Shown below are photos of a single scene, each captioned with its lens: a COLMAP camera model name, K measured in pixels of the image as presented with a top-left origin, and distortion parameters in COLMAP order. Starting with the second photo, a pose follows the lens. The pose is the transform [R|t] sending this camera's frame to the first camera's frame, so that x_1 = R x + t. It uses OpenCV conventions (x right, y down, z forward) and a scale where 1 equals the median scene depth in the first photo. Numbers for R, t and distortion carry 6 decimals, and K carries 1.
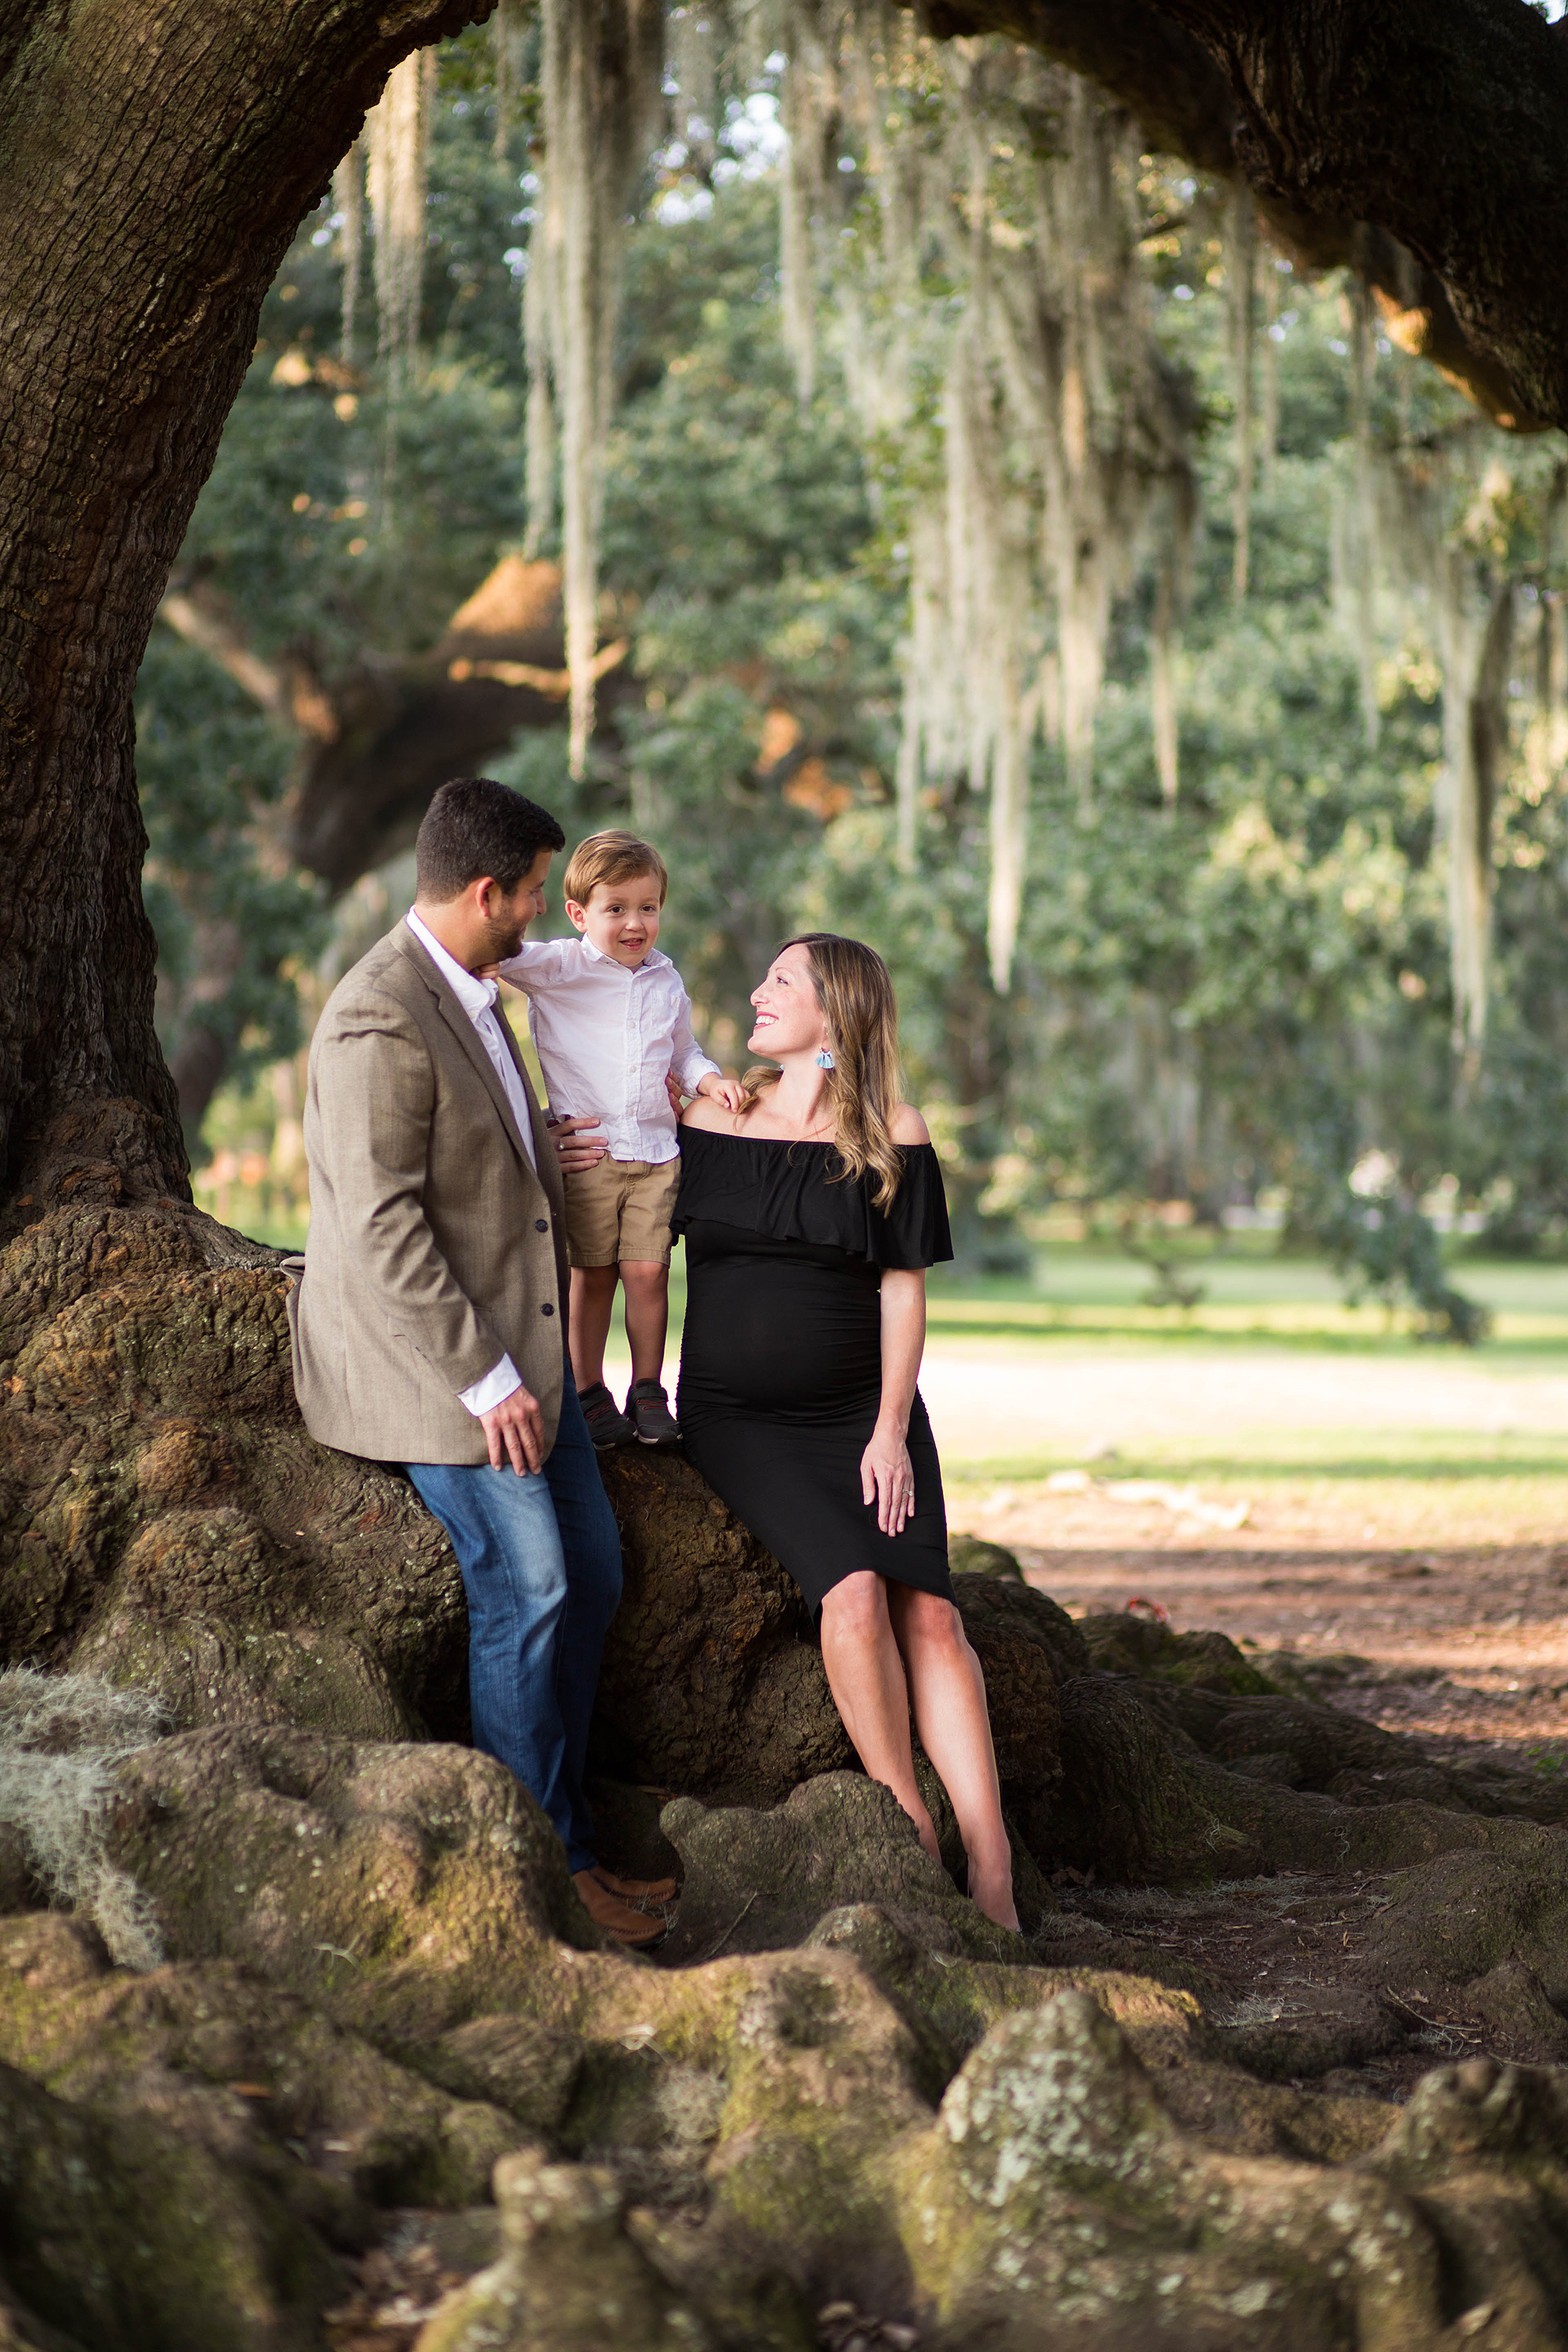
lens RADIAL K [[5671.1, 0, 784.0], [0, 5671.1, 1176.0], [0, 0, 1]] dist [-0.066310, -1.207138]
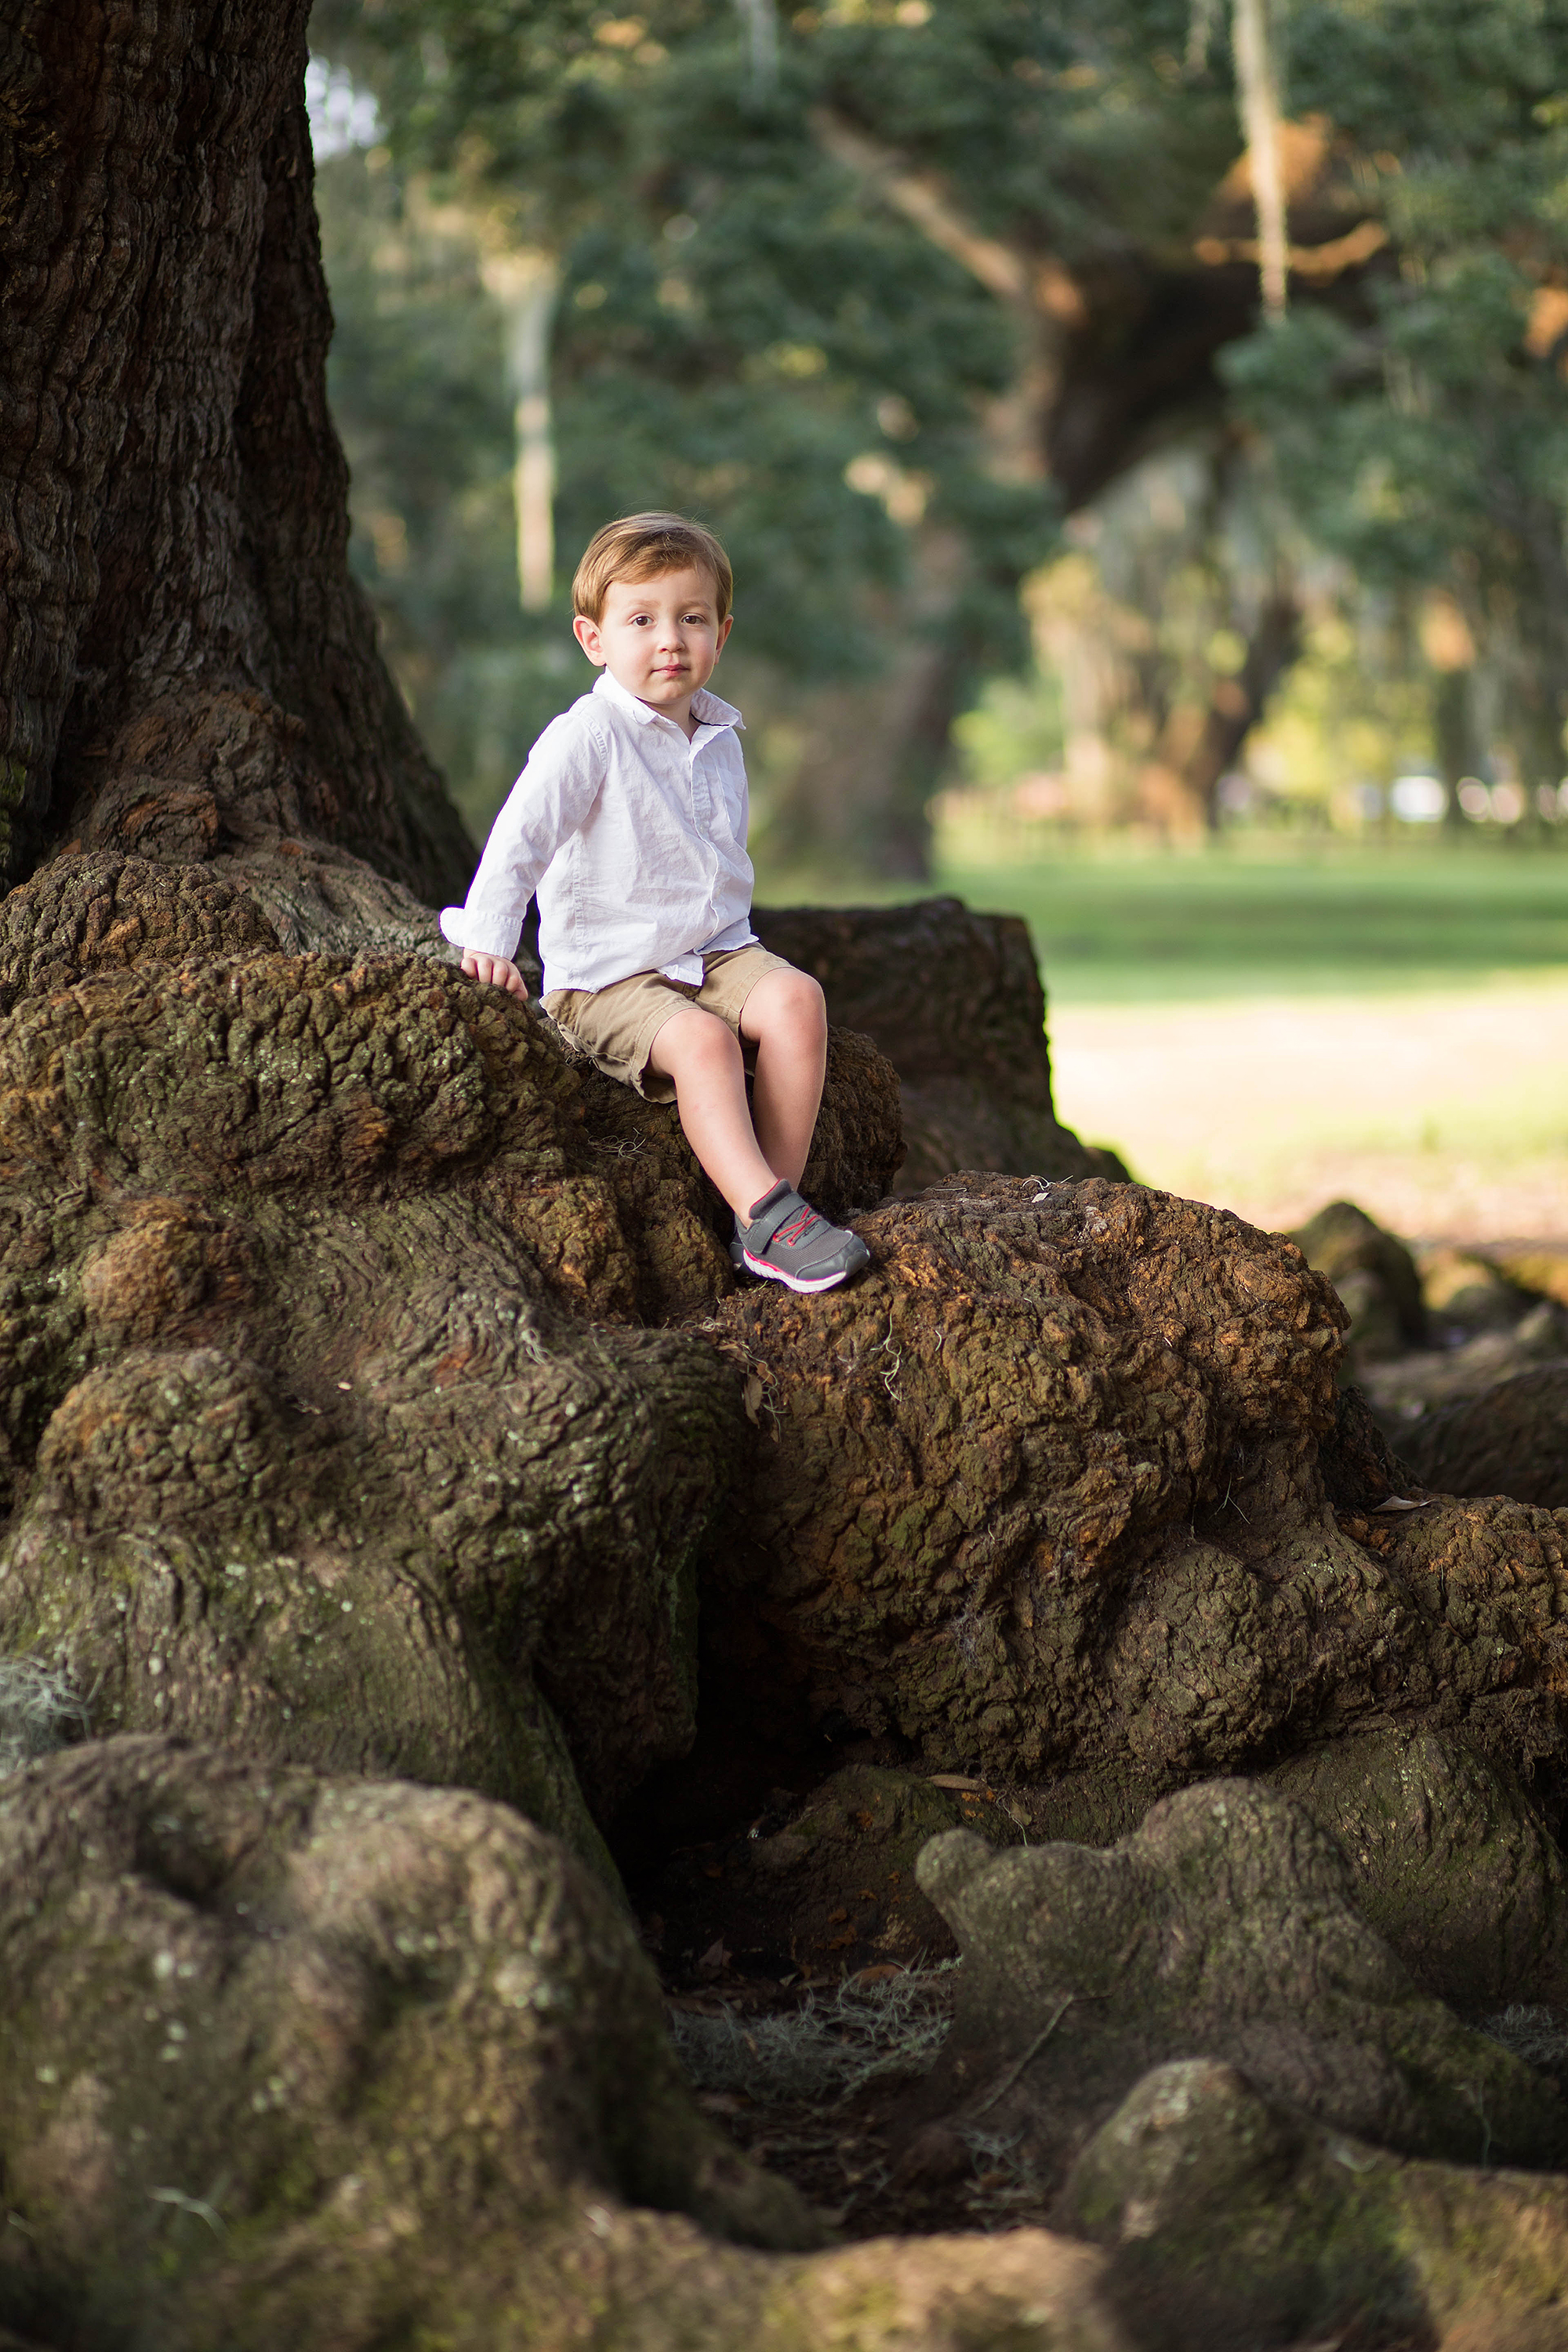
lens RADIAL K [[5671.1, 0, 784.0], [0, 5671.1, 1176.0], [0, 0, 1]] dist [-0.066310, -1.207138]
pose [[0.988878, -0.008729, -0.148475, 0.052985], [0.018489, 0.997747, 0.064486, 0.001752], [0.147577, -0.066514, 0.986811, 0.405479]]
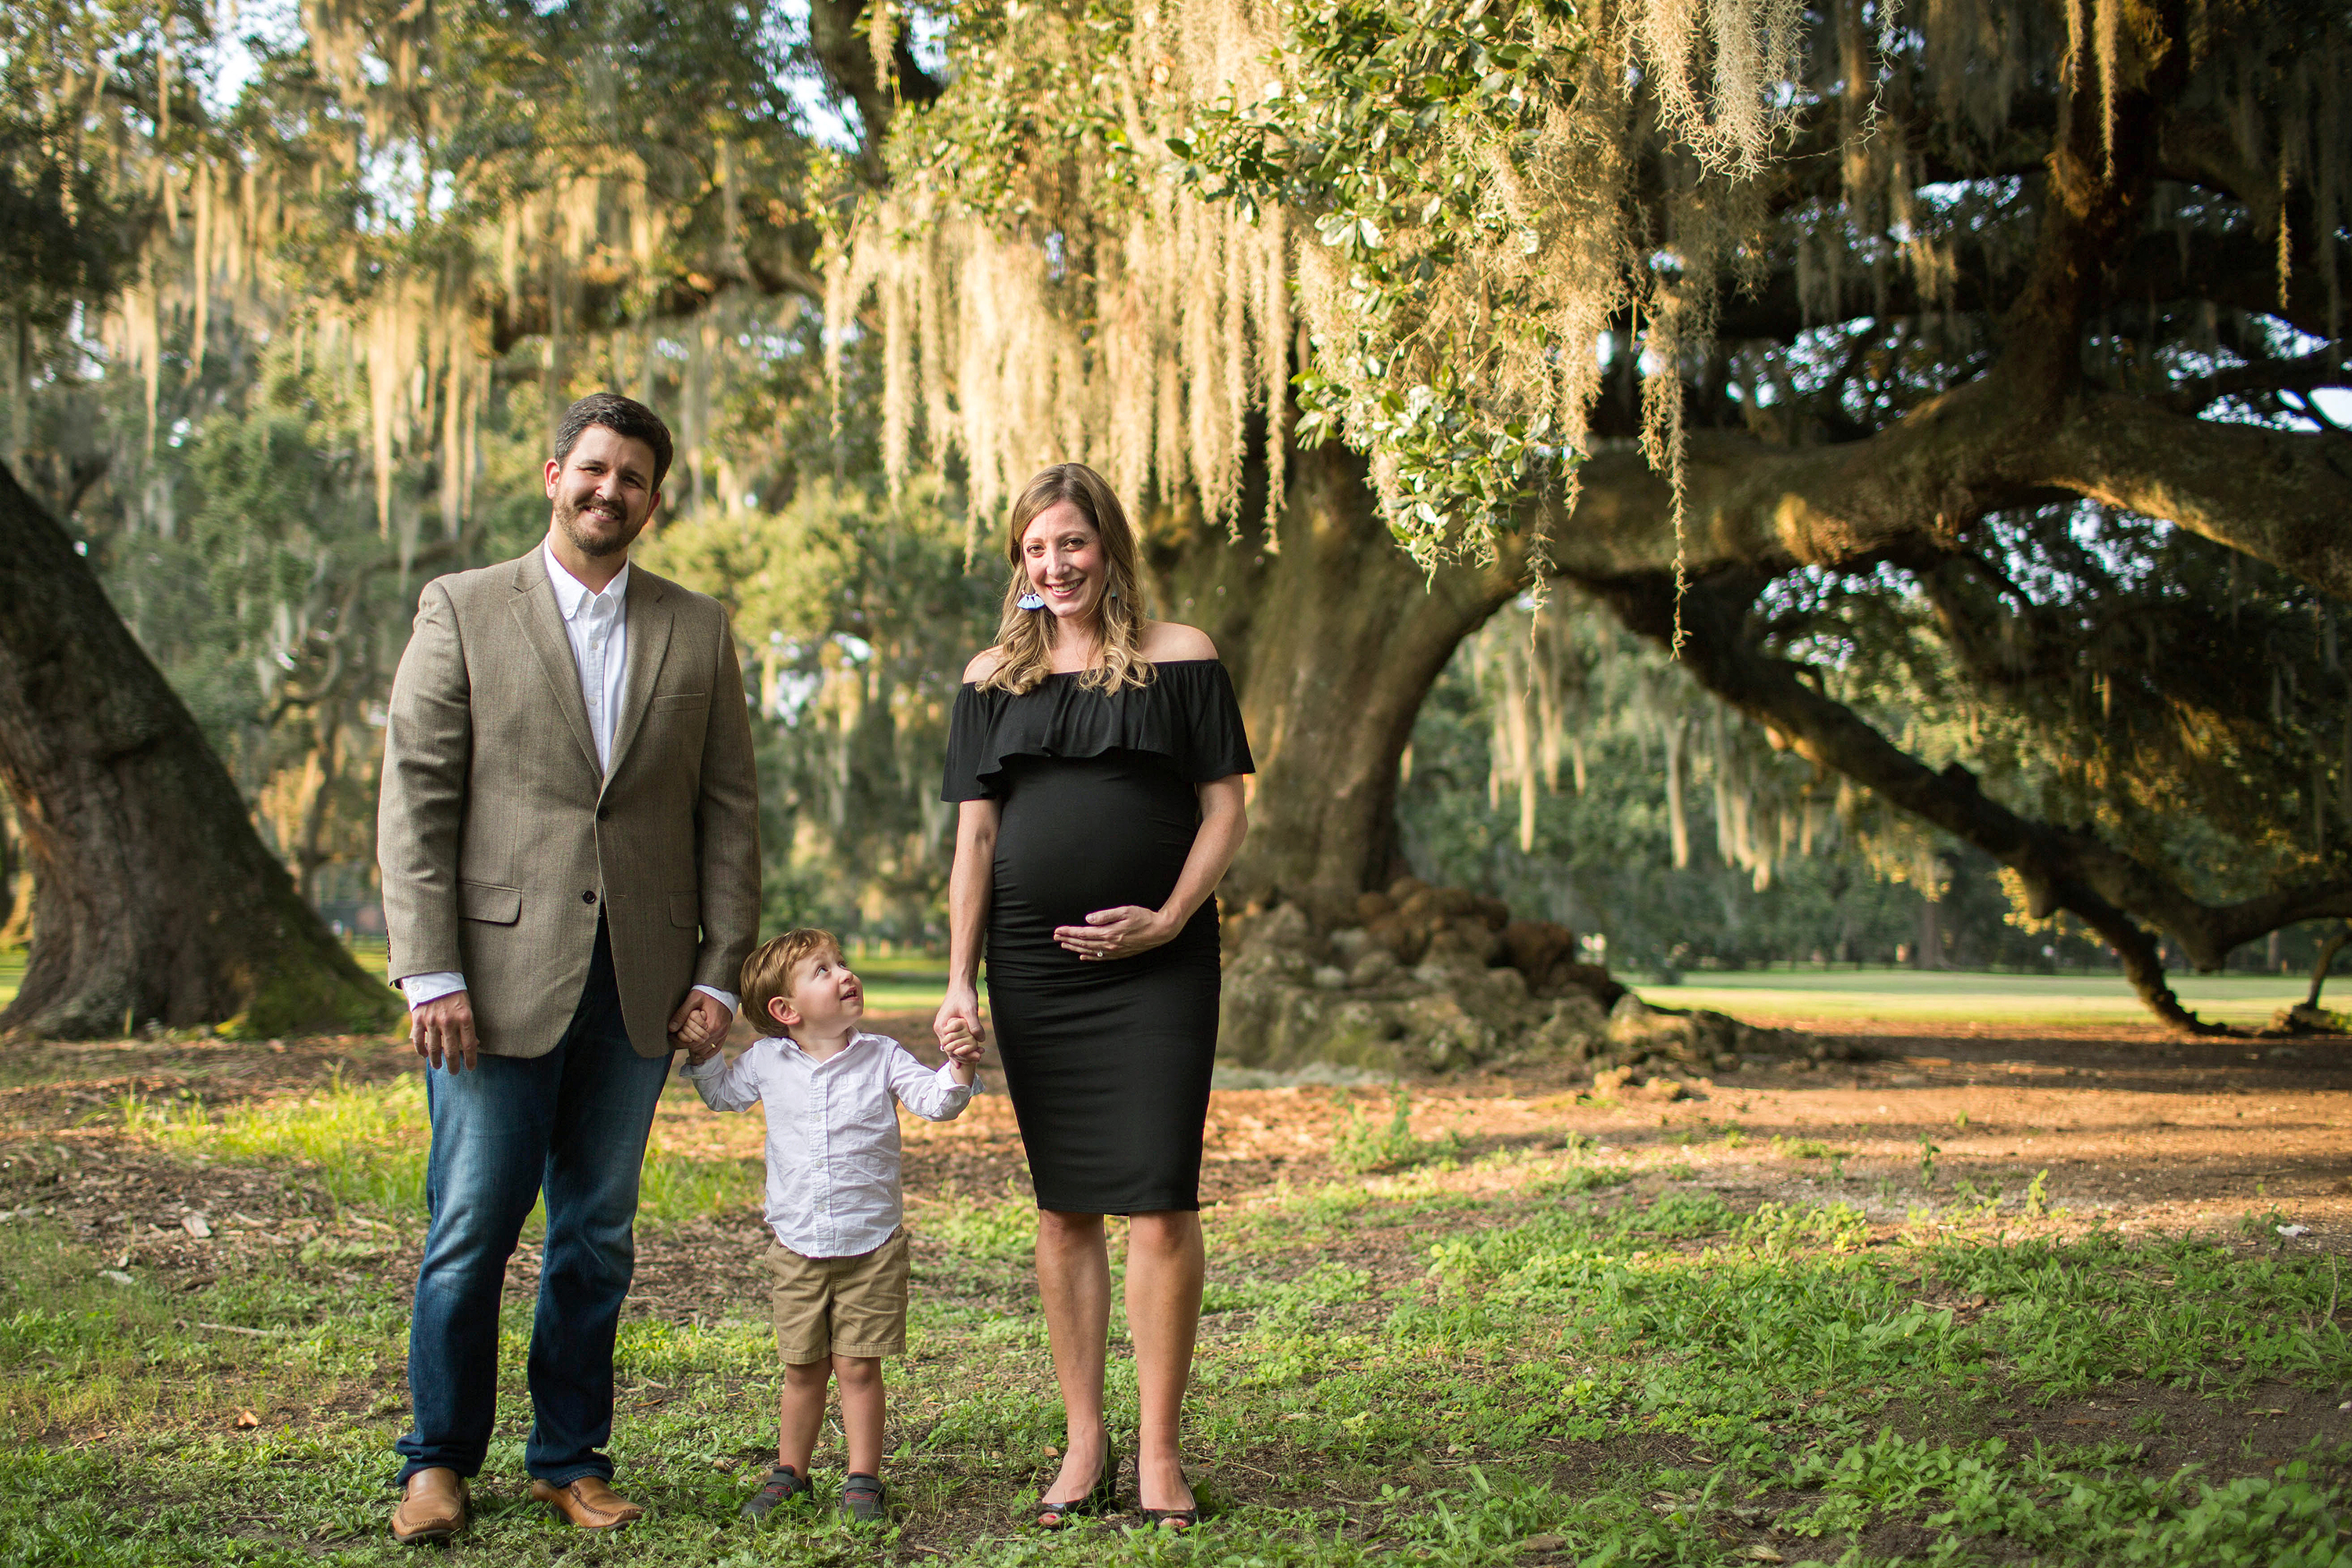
lens RADIAL K [[2298.1, 0, 1176.0], [0, 2298.1, 784.0], [0, 0, 1]] dist [-0.100655, 0.135343]
pose [[0.995741, -0.018478, -0.090329, -0.155352], [0.012111, 0.997436, -0.070535, 0.067535], [0.091400, 0.069140, 0.993411, -1.034292]]
